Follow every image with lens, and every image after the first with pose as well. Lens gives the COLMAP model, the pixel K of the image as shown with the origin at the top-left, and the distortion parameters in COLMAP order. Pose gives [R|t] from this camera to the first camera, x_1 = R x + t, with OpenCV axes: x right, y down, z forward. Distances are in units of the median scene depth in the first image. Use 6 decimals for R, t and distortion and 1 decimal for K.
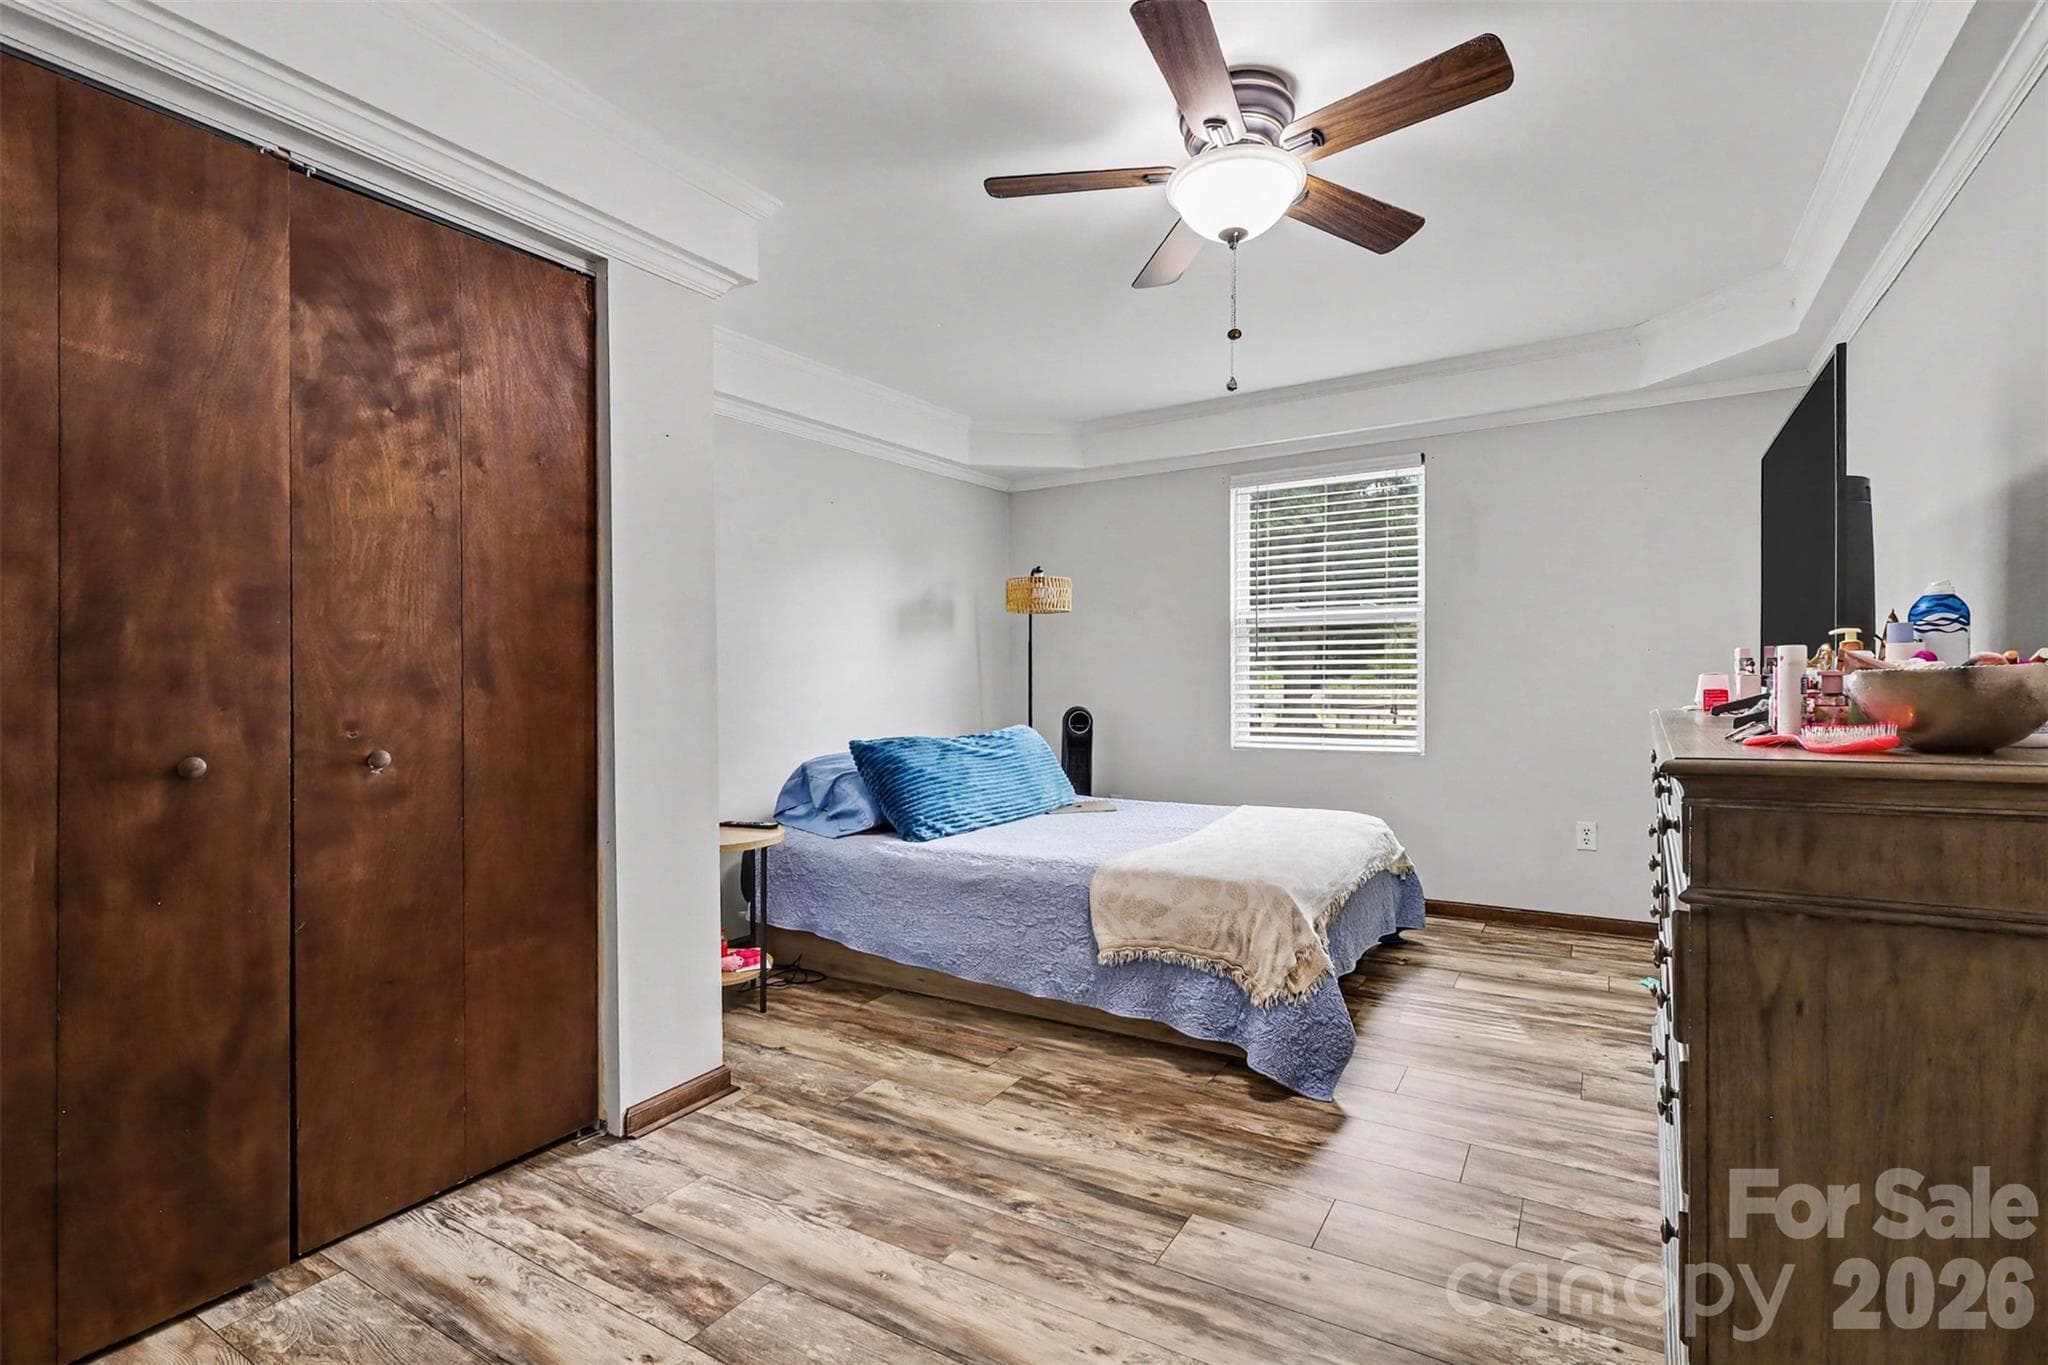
lens RADIAL K [[962.6, 0, 1018.8], [0, 962.6, 675.8], [0, 0, 1]] dist [0.000047, 0.000018]
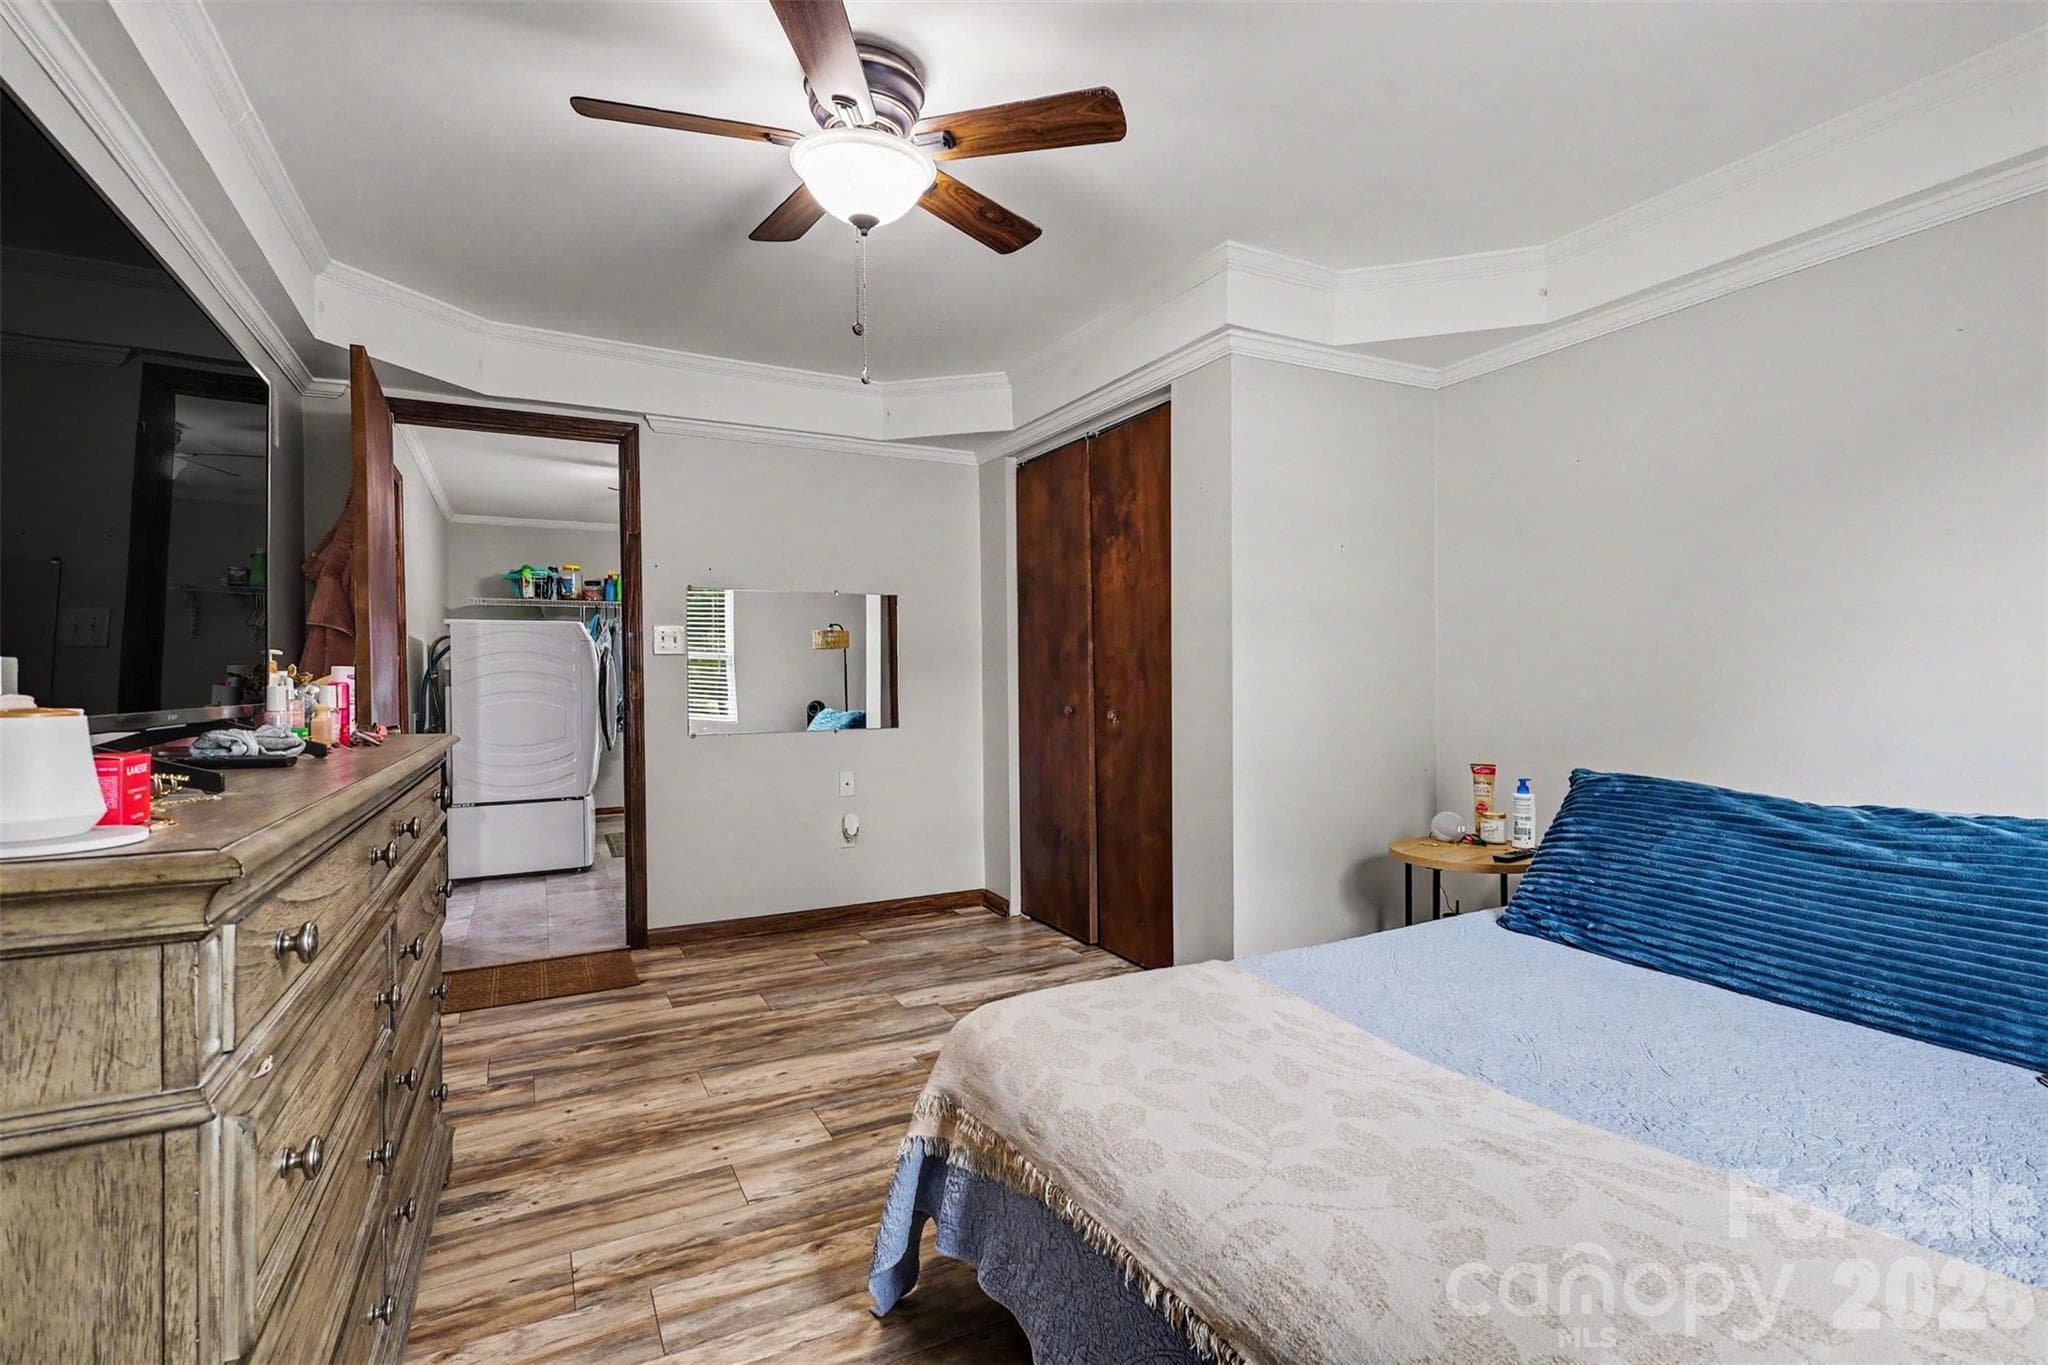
lens RADIAL K [[948.8, 0, 1045.8], [0, 948.8, 678.9], [0, 0, 1]] dist [-0.000531, 0.000047]
pose [[-0.497030, 0.015564, -0.867594, 1.065175], [0.016471, 0.999828, 0.008500, -0.009808], [0.867577, -0.010066, -0.497201, 1.835394]]
